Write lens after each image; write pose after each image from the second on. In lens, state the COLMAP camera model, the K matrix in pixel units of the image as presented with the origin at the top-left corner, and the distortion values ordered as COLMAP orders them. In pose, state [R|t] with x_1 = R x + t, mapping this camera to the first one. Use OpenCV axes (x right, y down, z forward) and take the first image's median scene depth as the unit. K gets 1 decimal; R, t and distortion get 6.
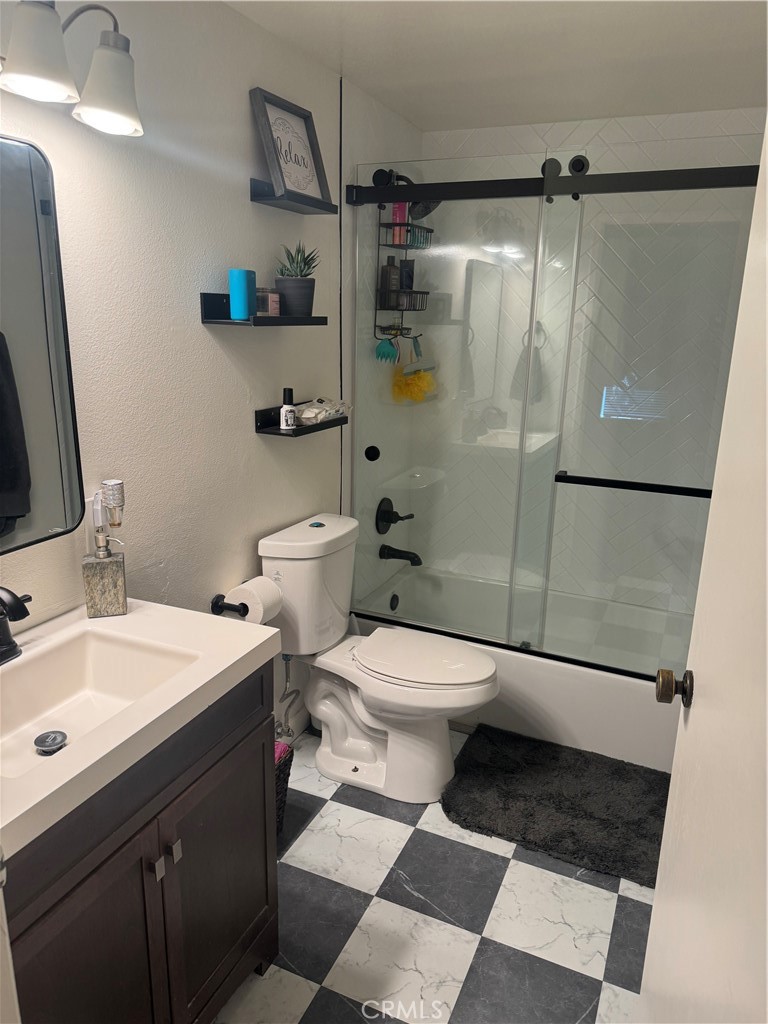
lens RADIAL K [[718.9, 0, 384.0], [0, 718.9, 512.0], [0, 0, 1]] dist [0.204422, -0.445198]
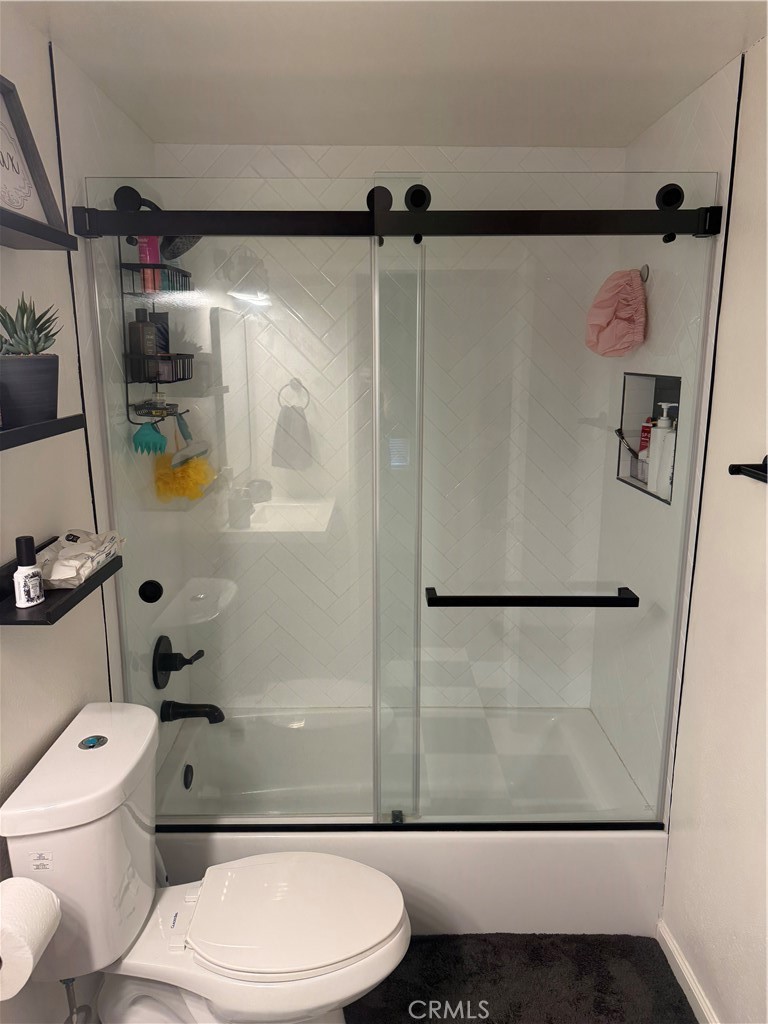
lens RADIAL K [[724.6, 0, 384.0], [0, 724.6, 512.0], [0, 0, 1]] dist [0.007583, 0.002099]
pose [[0.907894, -0.113218, 0.403622, -0.085382], [0.129201, 0.991540, -0.012489, -0.121308], [-0.398793, 0.063487, 0.914841, 0.291451]]
